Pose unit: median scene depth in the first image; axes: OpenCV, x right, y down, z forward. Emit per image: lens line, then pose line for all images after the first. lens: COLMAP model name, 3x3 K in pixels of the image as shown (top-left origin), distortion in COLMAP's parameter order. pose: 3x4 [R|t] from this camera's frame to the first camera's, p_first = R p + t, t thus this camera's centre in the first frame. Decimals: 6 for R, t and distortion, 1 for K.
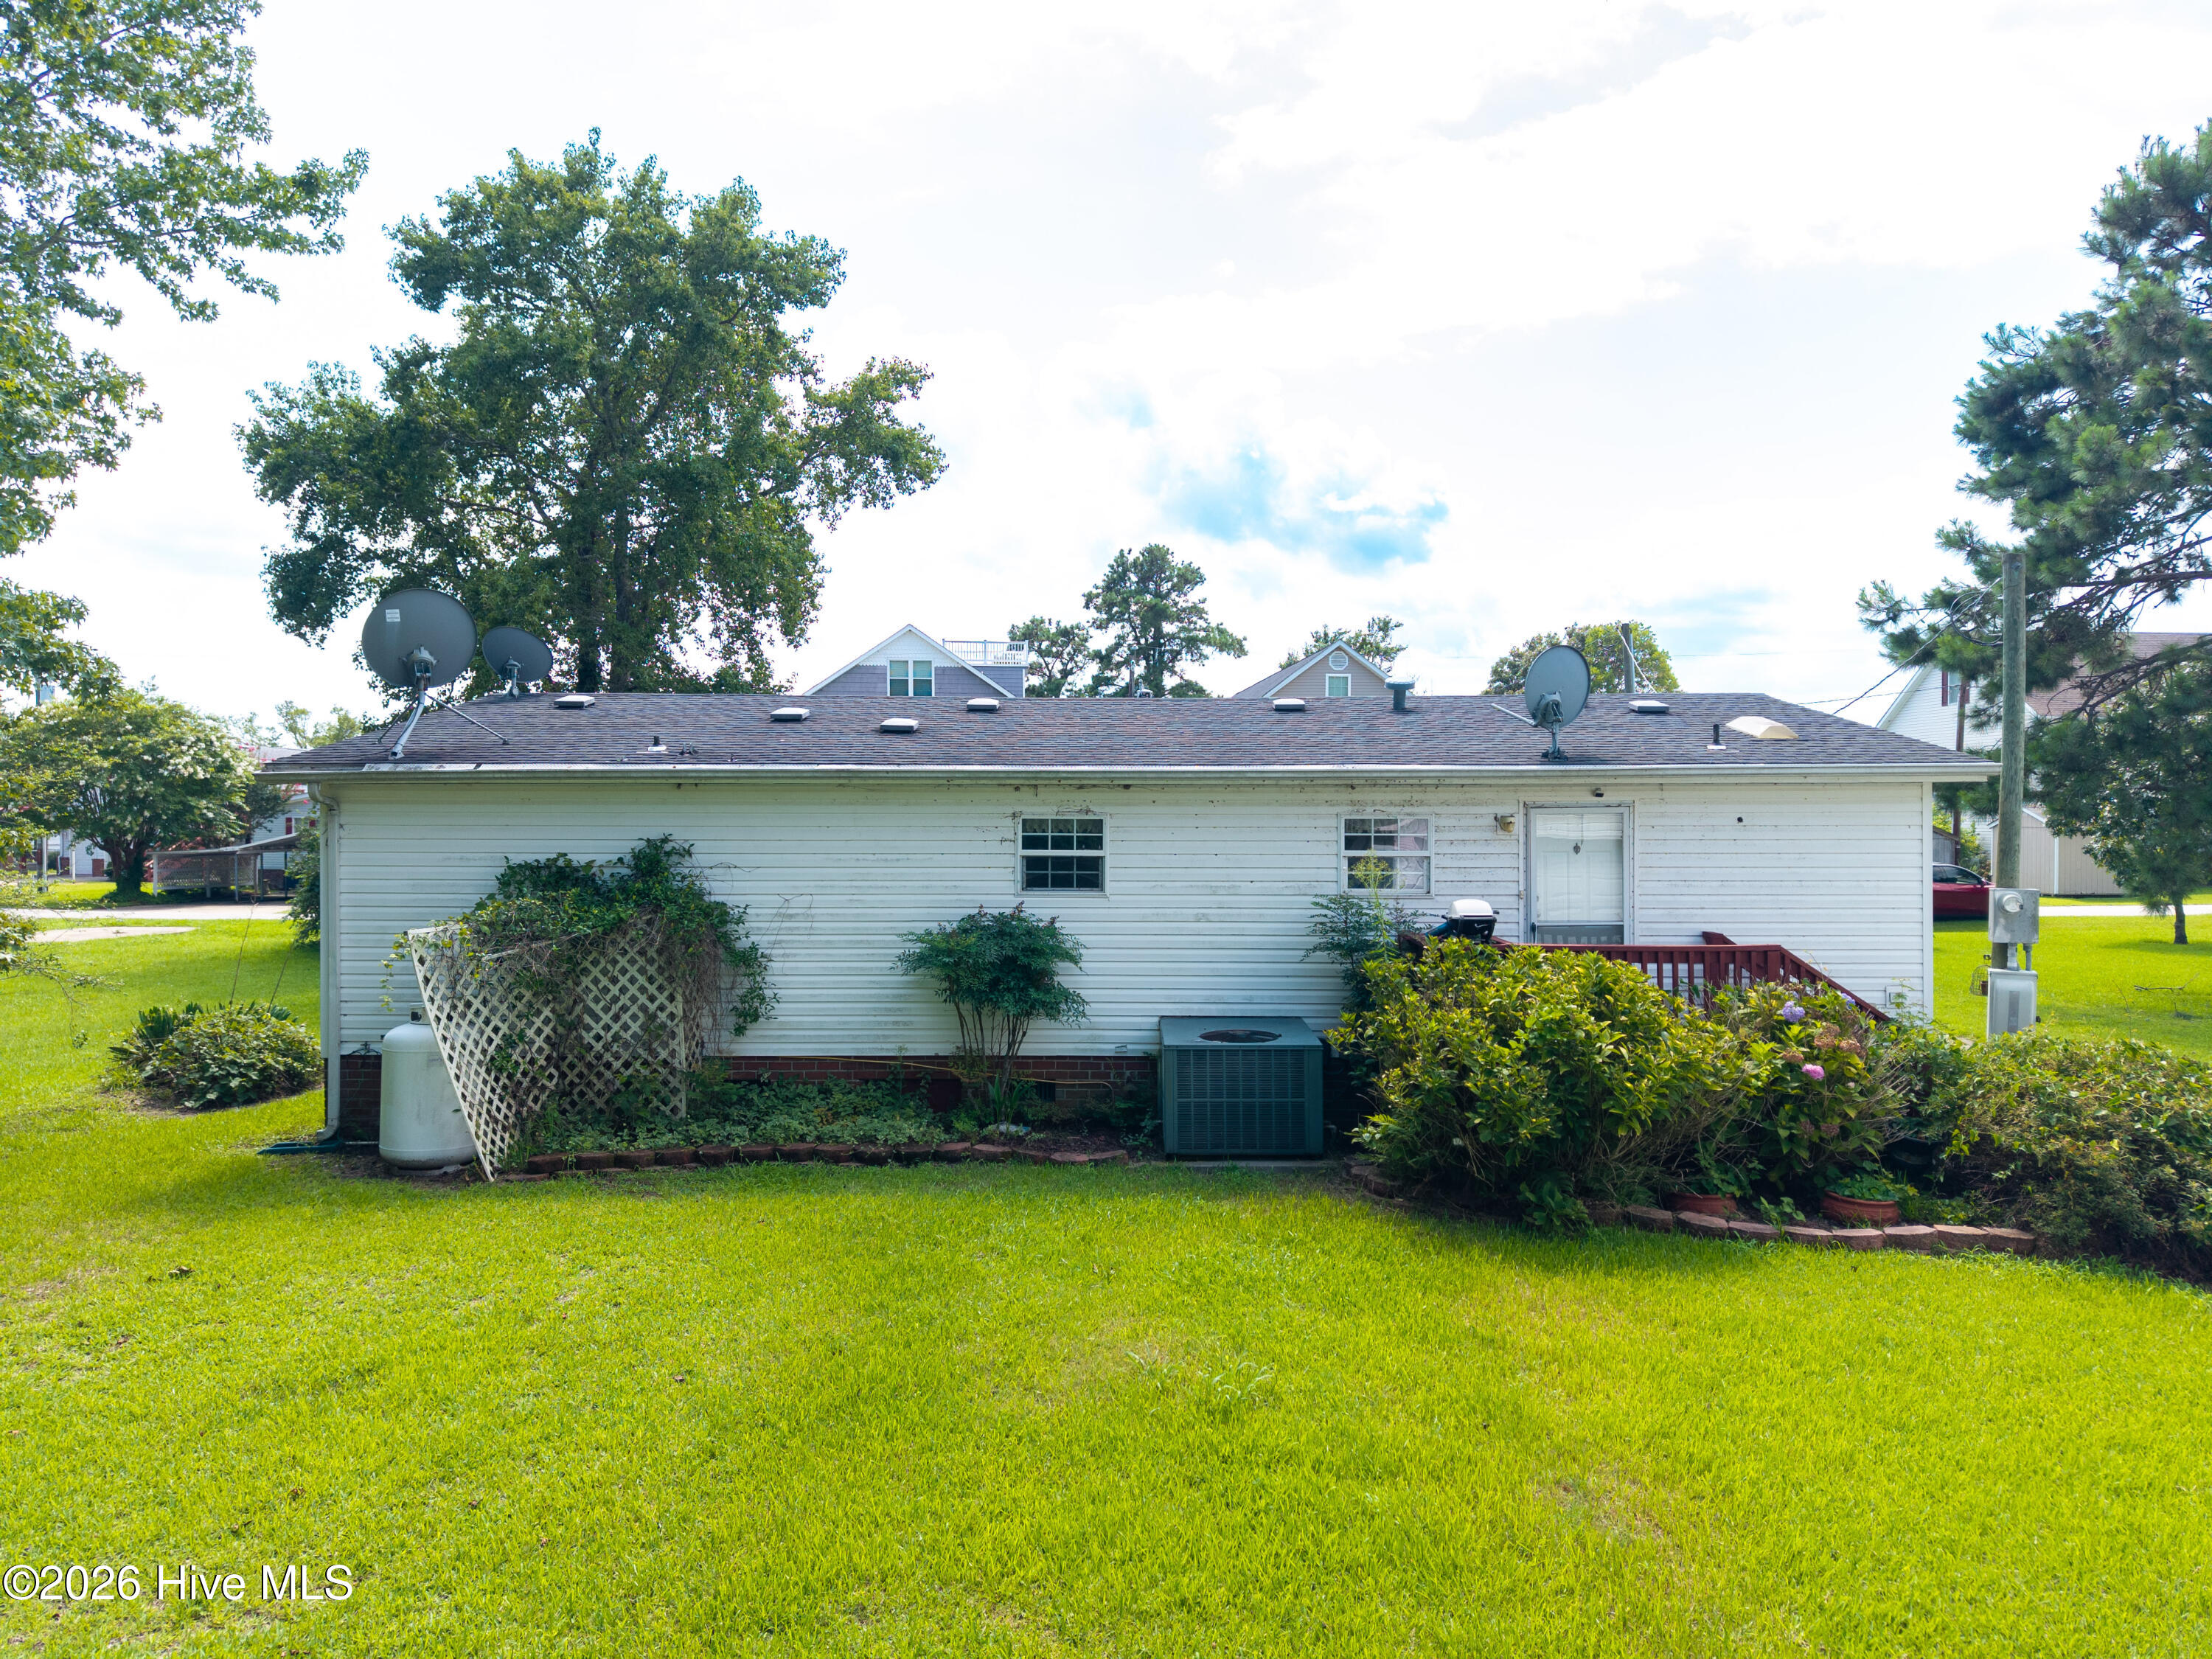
lens RADIAL K [[1495.7, 0, 1116.2], [0, 1495.7, 820.4], [0, 0, 1]] dist [0.061432, -0.081089]
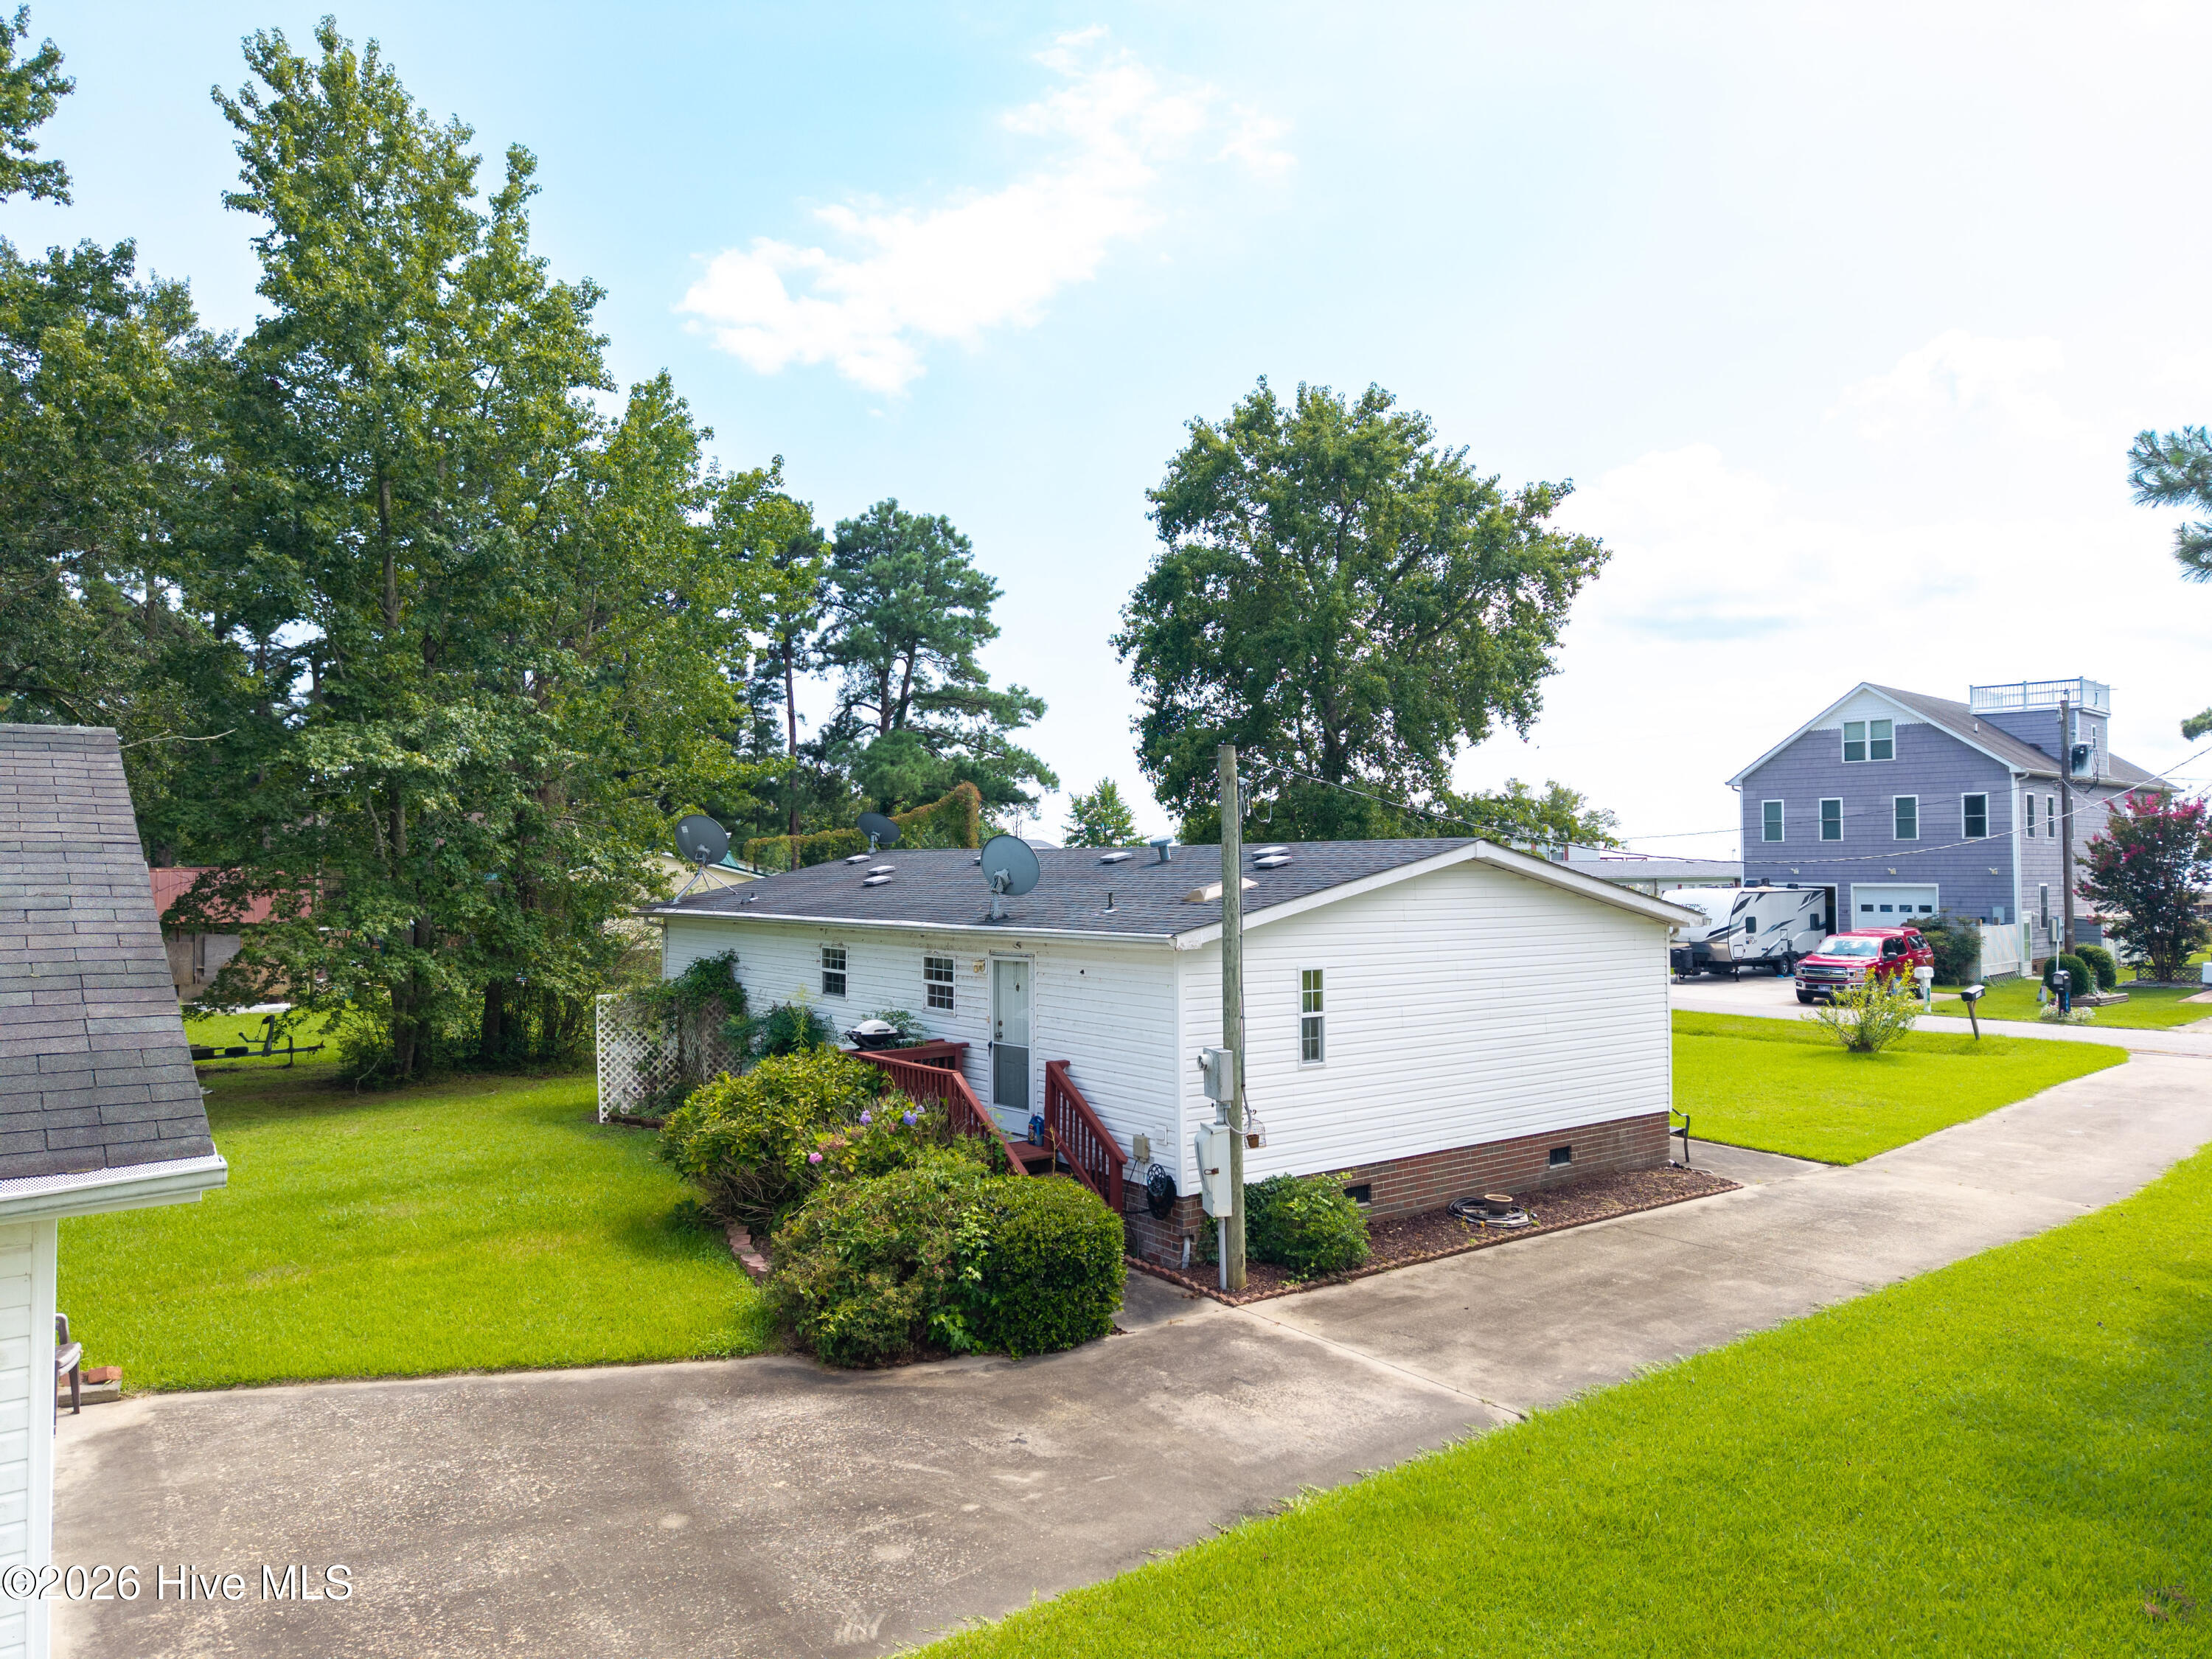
lens RADIAL K [[1495.7, 0, 1116.2], [0, 1495.7, 820.4], [0, 0, 1]] dist [0.061432, -0.081089]
pose [[0.608671, -0.026563, -0.792978, 1.401018], [0.005595, 0.999558, -0.029188, -0.089159], [0.793403, 0.013329, 0.608551, 0.268891]]
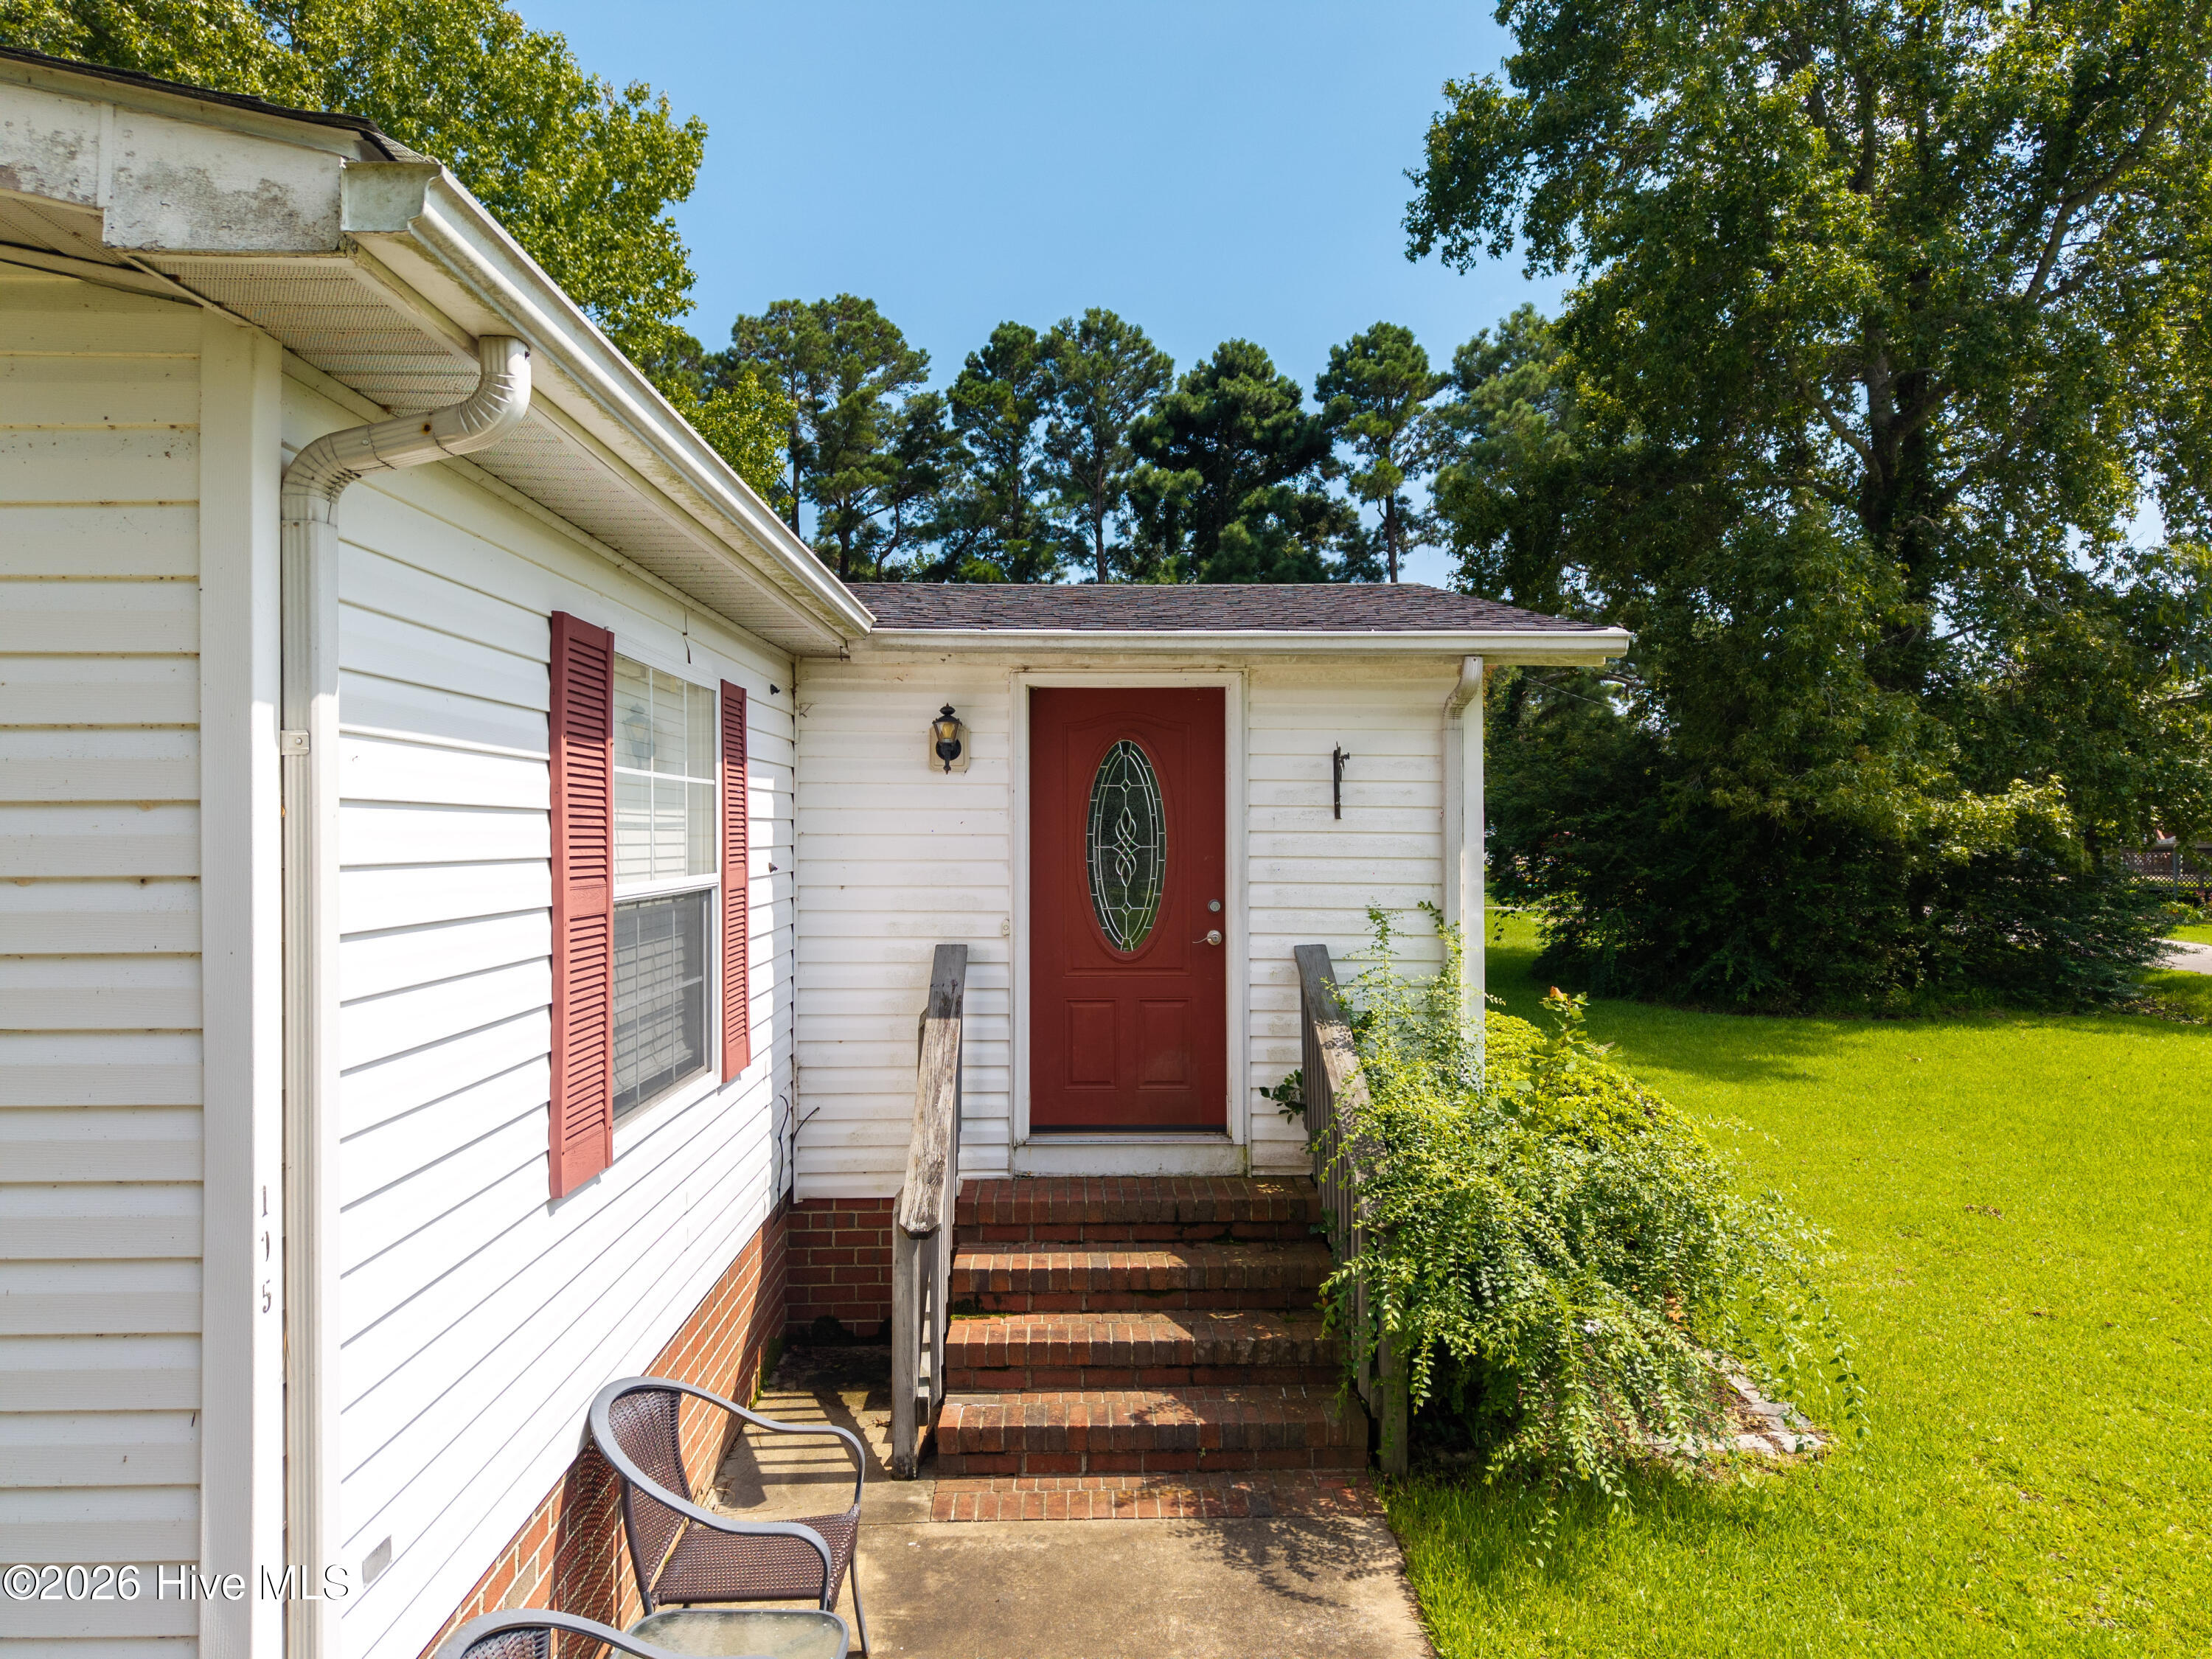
lens RADIAL K [[1474.3, 0, 1110.8], [0, 1474.3, 835.1], [0, 0, 1]] dist [0.054308, -0.072857]
pose [[0.021188, 0.006486, -0.999754, 0.716508], [0.008090, 0.999945, 0.006659, 0.035291], [0.999743, -0.008229, 0.021134, 1.740626]]
